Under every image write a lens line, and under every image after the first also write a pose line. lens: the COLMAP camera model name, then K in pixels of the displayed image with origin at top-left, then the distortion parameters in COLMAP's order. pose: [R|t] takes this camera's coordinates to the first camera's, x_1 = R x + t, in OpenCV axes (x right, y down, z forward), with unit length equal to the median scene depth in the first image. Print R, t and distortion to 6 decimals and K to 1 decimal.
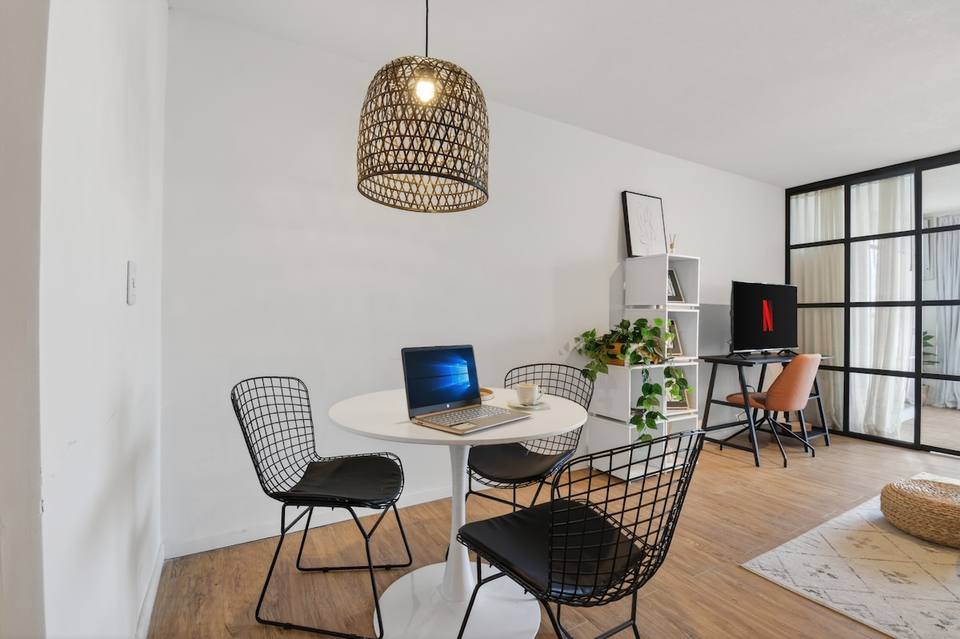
lens RADIAL K [[448.6, 0, 480.0], [0, 448.6, 319.5], [0, 0, 1]] dist [-0.001093, -0.000754]
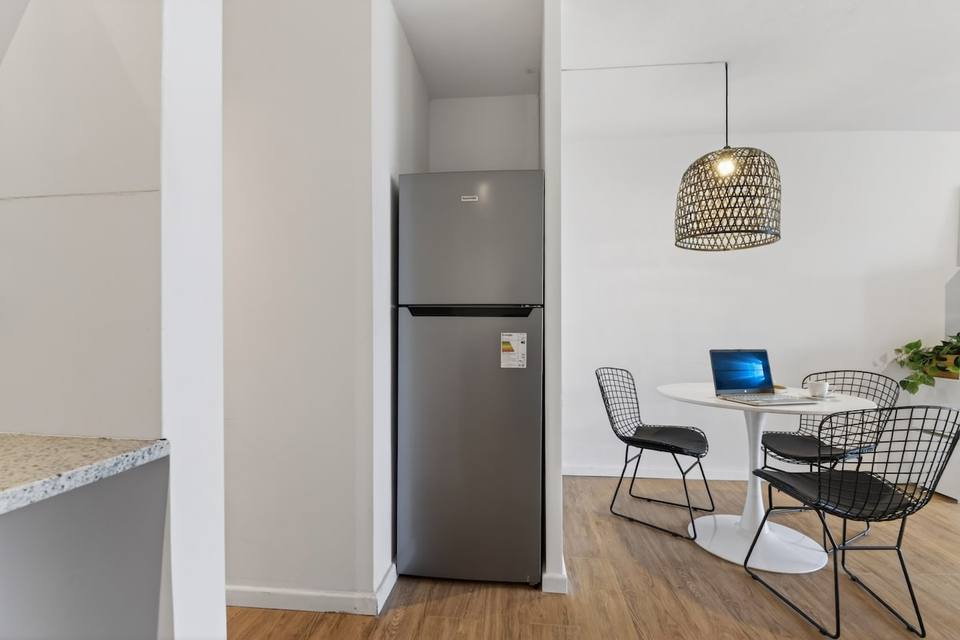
lens RADIAL K [[434.0, 0, 480.2], [0, 434.0, 329.5], [0, 0, 1]] dist [-0.001140, -0.000569]
pose [[0.818343, -0.002606, -0.574725, 0.024816], [0.001531, 0.999996, -0.002355, -0.001971], [0.574728, 0.001048, 0.818344, -0.491268]]
